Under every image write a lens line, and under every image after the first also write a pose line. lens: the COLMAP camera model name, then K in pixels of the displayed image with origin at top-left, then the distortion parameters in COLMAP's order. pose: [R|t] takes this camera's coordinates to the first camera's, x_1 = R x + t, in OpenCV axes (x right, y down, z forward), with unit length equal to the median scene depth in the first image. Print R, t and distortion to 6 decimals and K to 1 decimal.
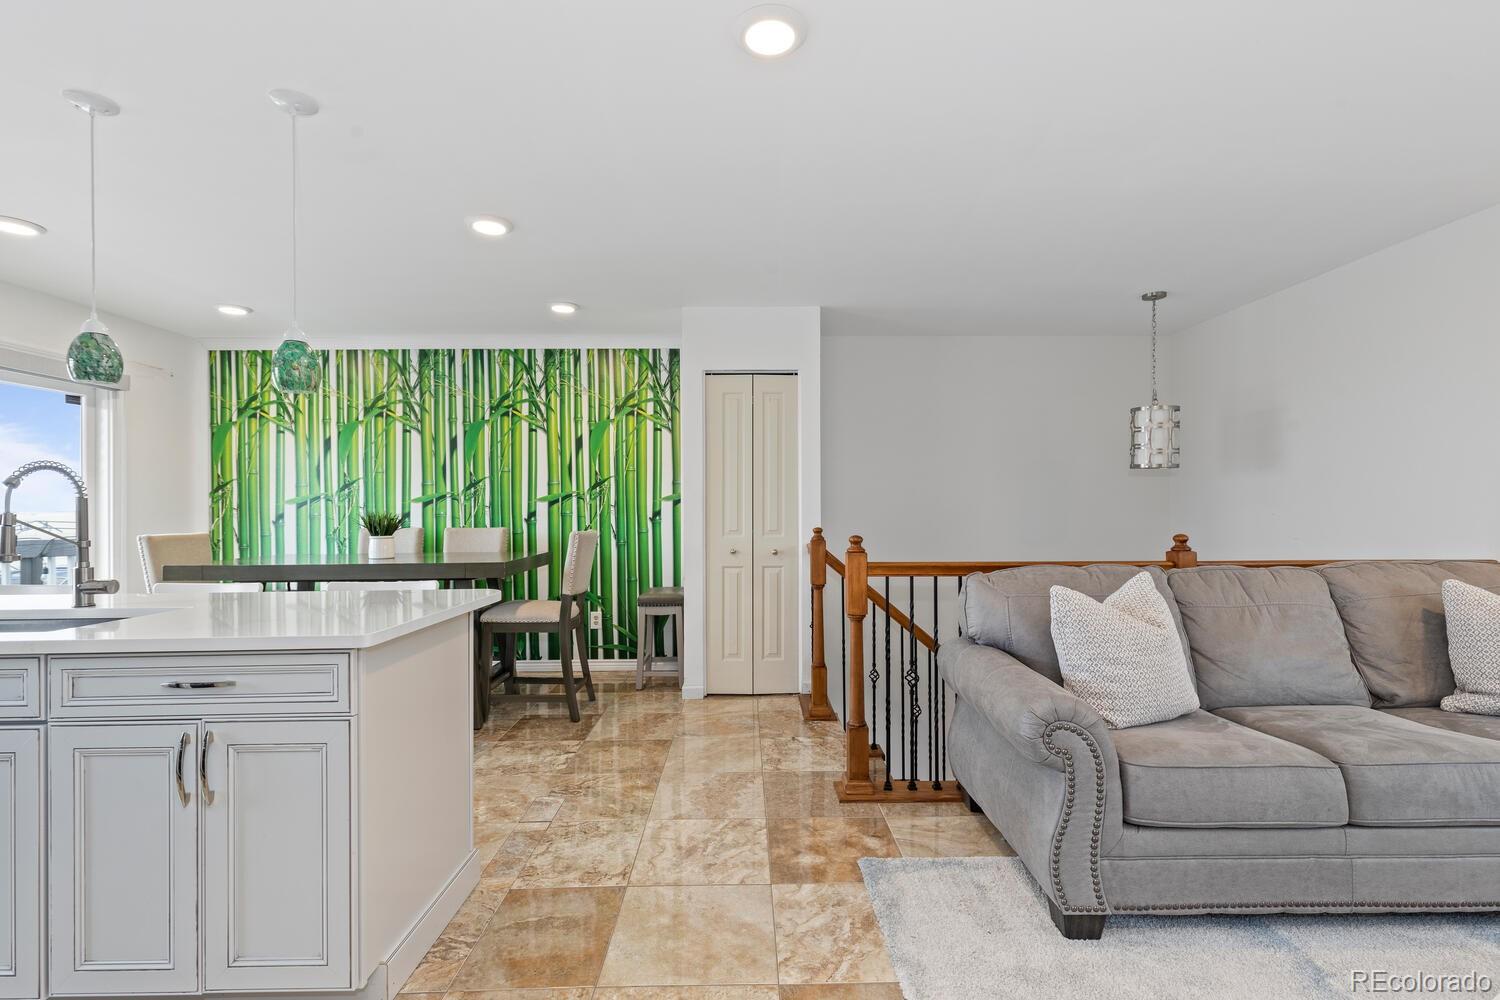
lens RADIAL K [[669.3, 0, 753.1], [0, 669.3, 505.7], [0, 0, 1]] dist [0.005158, -0.001861]
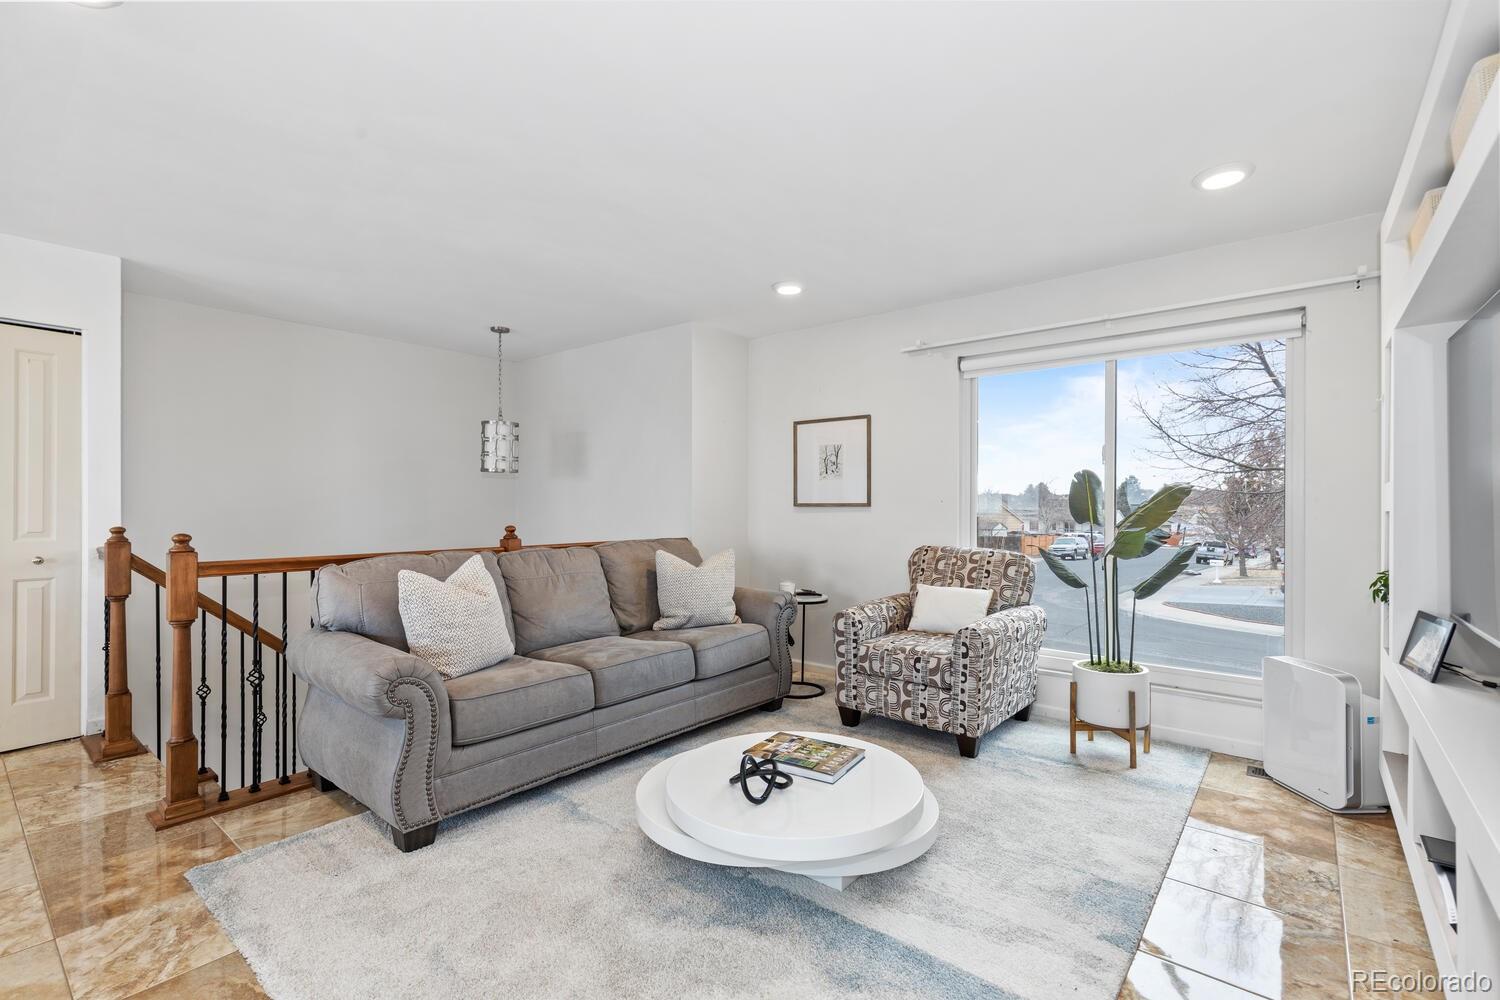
lens RADIAL K [[669.3, 0, 751.9], [0, 669.3, 505.4], [0, 0, 1]] dist [0.005158, -0.001861]
pose [[0.644102, 0.004841, 0.764924, -0.042152], [-0.007116, 0.999975, -0.000337, 0.001029], [-0.764906, -0.005226, 0.644120, -0.168268]]
